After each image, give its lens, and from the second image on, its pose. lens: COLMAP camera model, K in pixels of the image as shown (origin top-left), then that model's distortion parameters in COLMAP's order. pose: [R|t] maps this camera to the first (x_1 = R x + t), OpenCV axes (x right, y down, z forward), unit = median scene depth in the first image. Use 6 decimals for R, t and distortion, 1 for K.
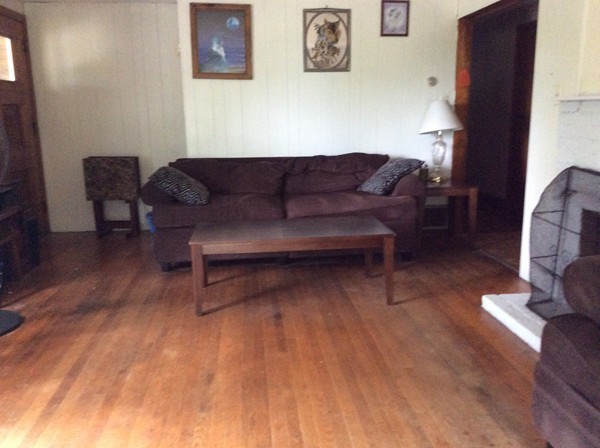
lens RADIAL K [[539.2, 0, 300.0], [0, 539.2, 224.0], [0, 0, 1]] dist [0.126497, -0.229720]
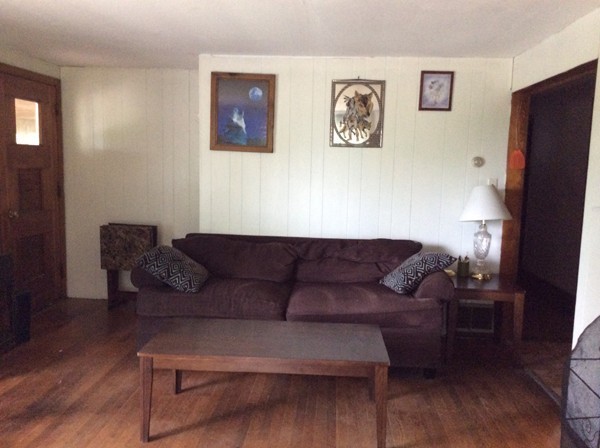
lens RADIAL K [[539.2, 0, 300.0], [0, 539.2, 224.0], [0, 0, 1]] dist [0.126497, -0.229720]
pose [[0.985742, 0.057783, -0.158031, 0.109437], [-0.071338, 0.994118, -0.081486, -0.074858], [0.152393, 0.091598, 0.984066, 0.117522]]
